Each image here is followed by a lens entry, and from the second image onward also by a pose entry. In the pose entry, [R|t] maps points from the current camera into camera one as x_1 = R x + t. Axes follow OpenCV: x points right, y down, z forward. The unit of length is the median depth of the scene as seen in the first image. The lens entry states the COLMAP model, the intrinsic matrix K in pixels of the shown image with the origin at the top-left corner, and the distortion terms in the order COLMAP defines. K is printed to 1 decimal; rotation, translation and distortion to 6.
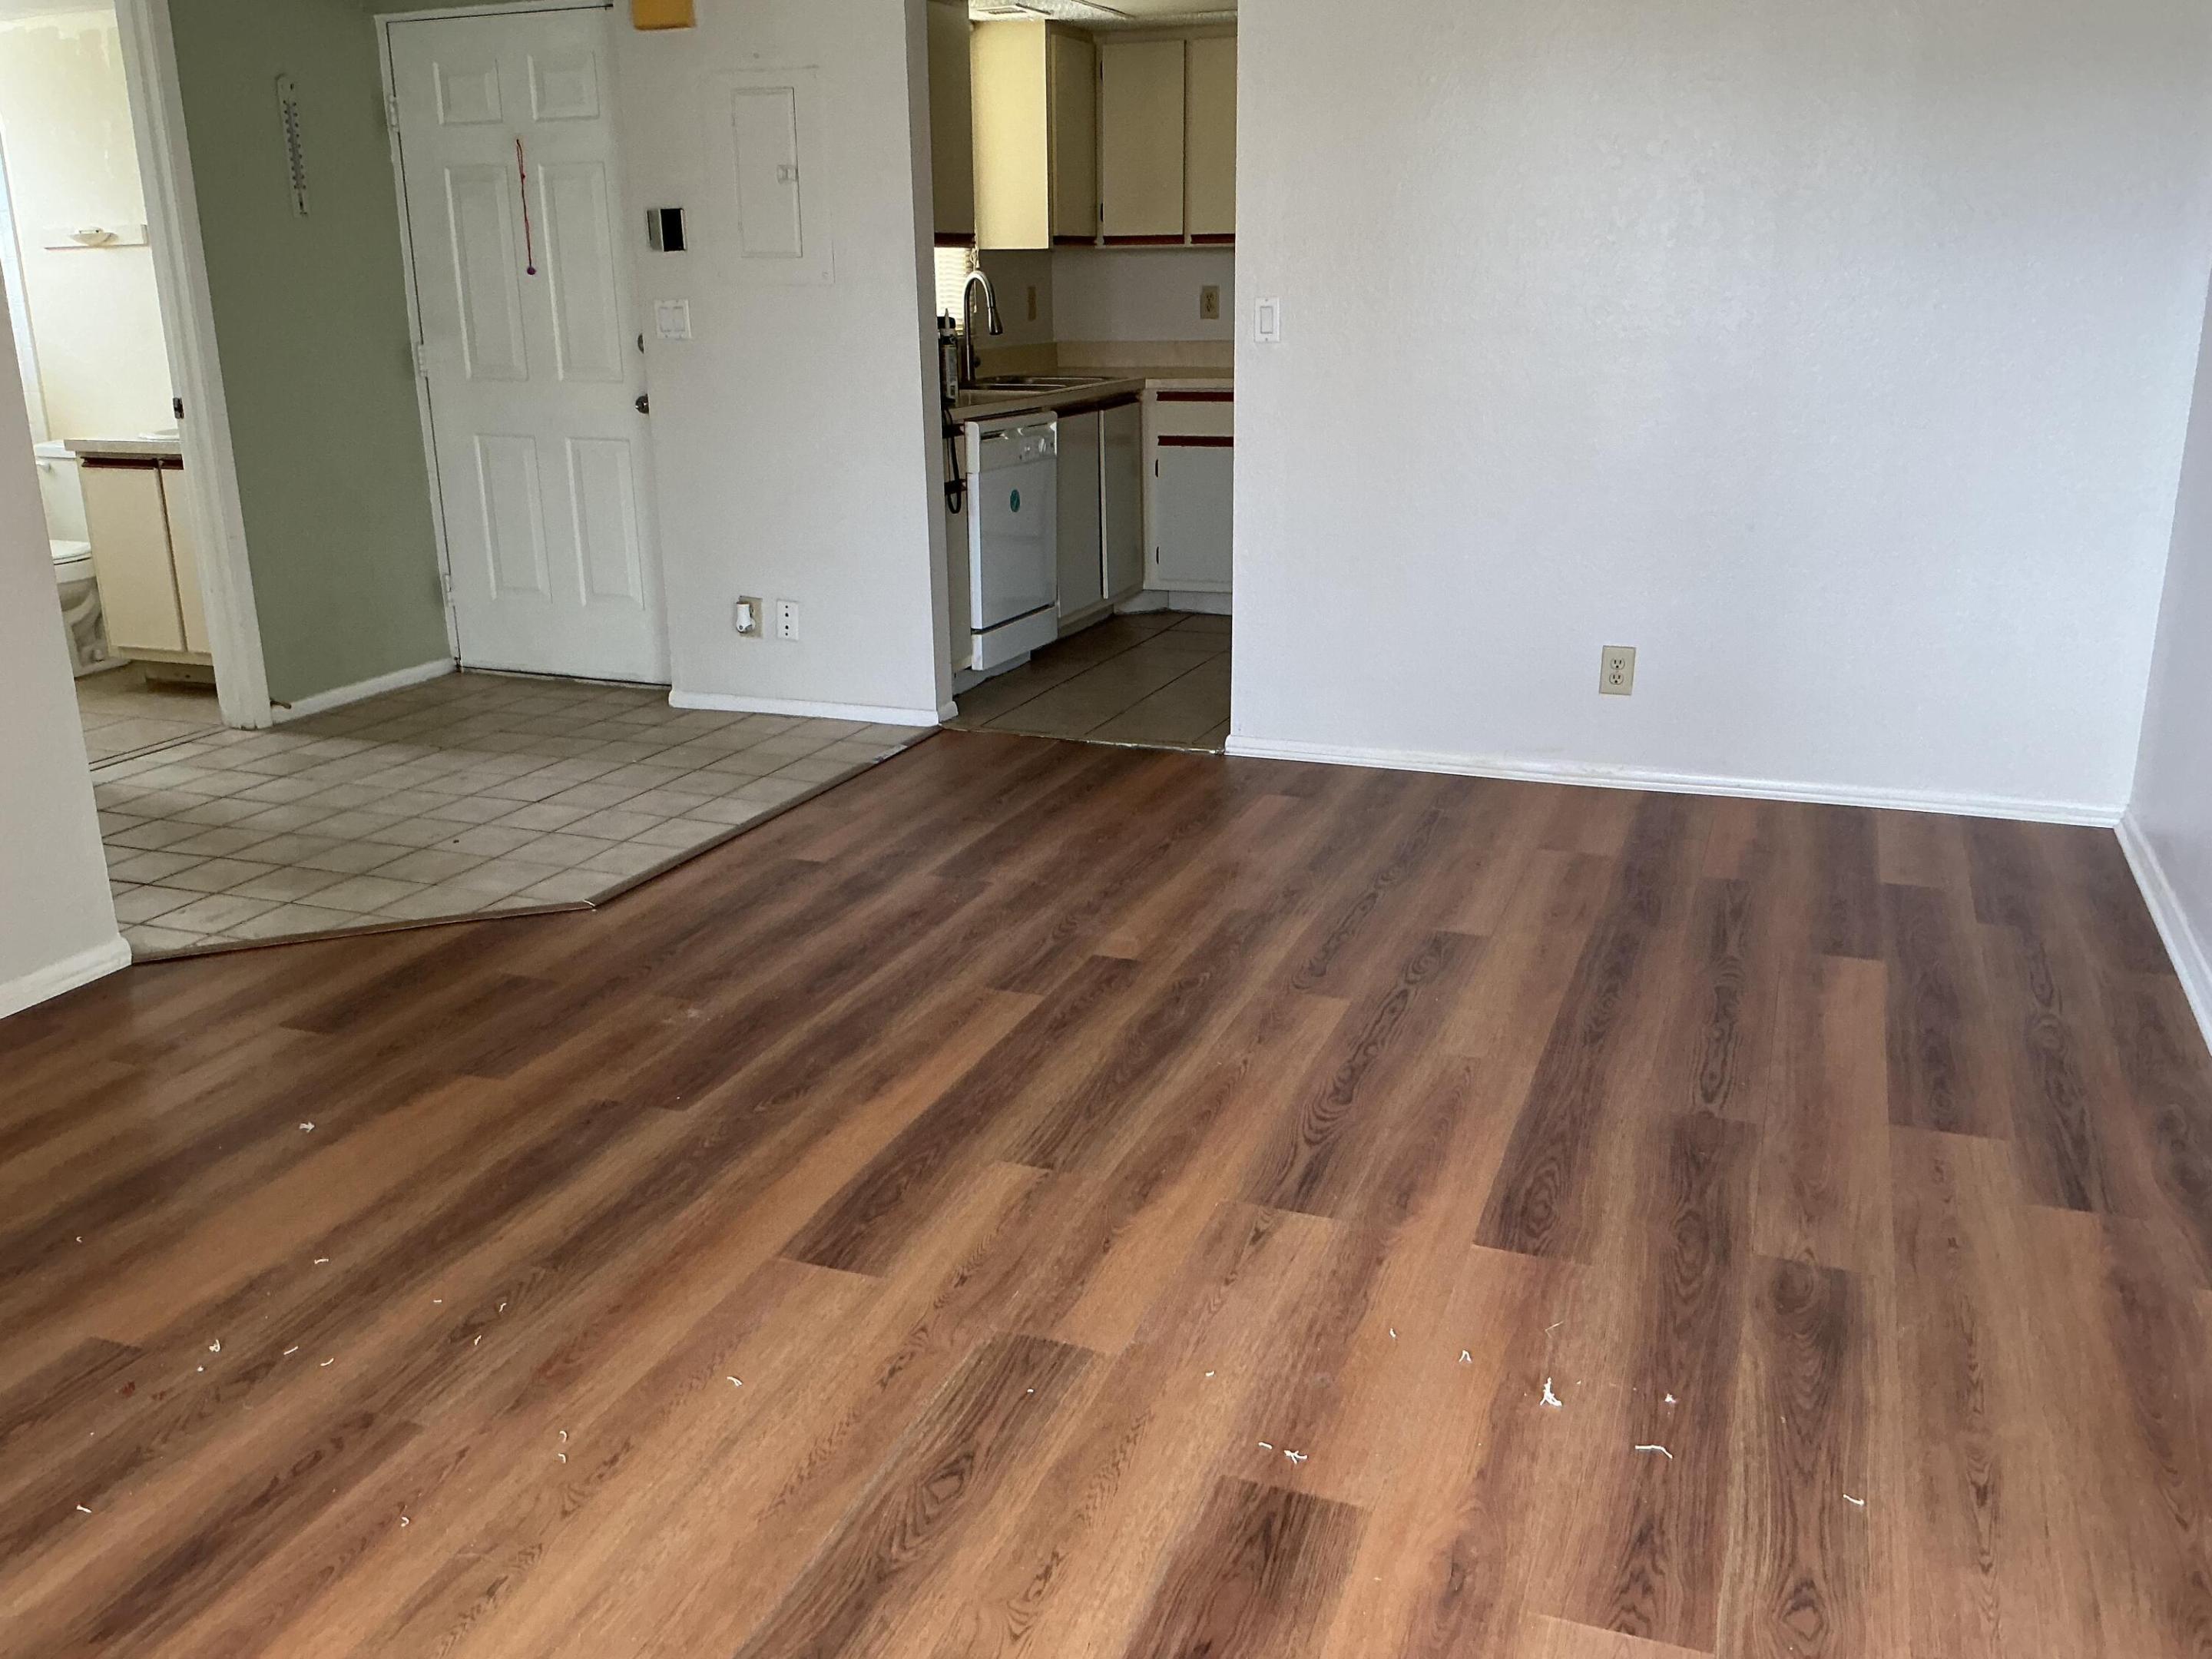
lens RADIAL K [[1838.6, 0, 1106.0], [0, 1838.6, 829.5], [0, 0, 1]] dist [0.113157, -0.198185]
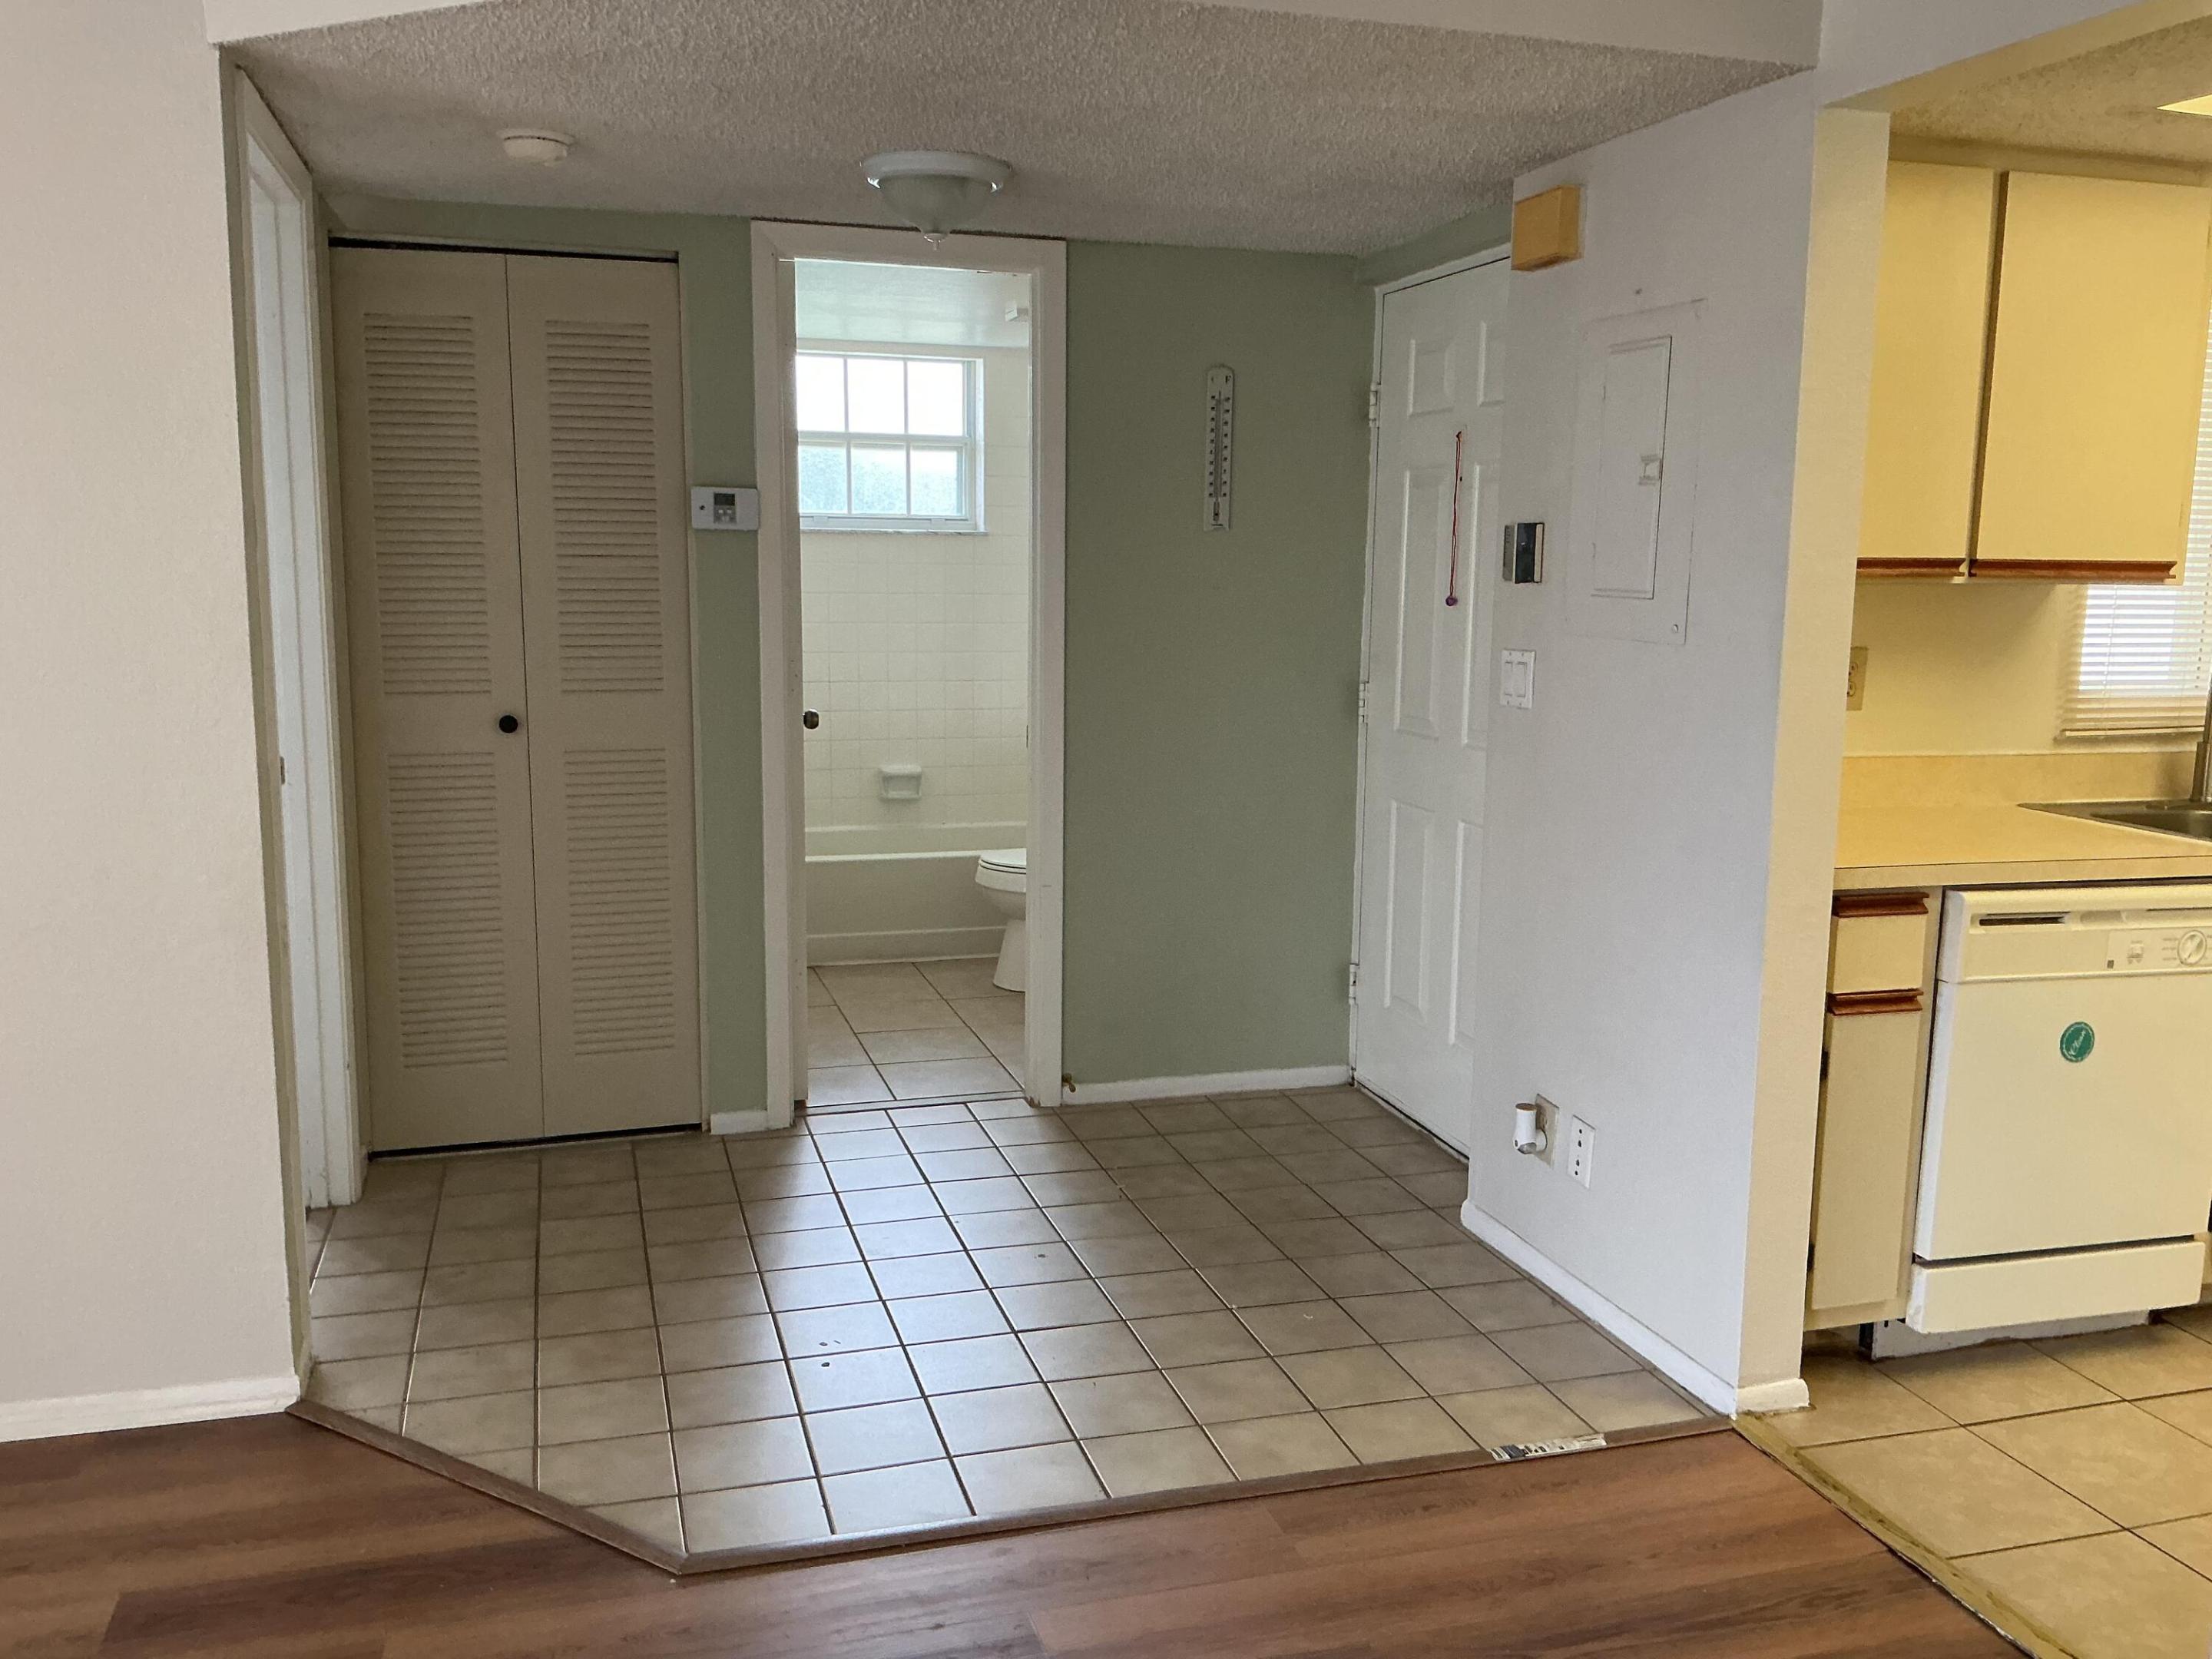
lens RADIAL K [[1838.6, 0, 1106.0], [0, 1838.6, 829.5], [0, 0, 1]] dist [0.113157, -0.198185]
pose [[0.617866, 0.141318, -0.773480, 0.196844], [-0.252028, 0.967408, -0.024573, -0.163321], [0.744798, 0.210122, 0.633344, 0.463679]]
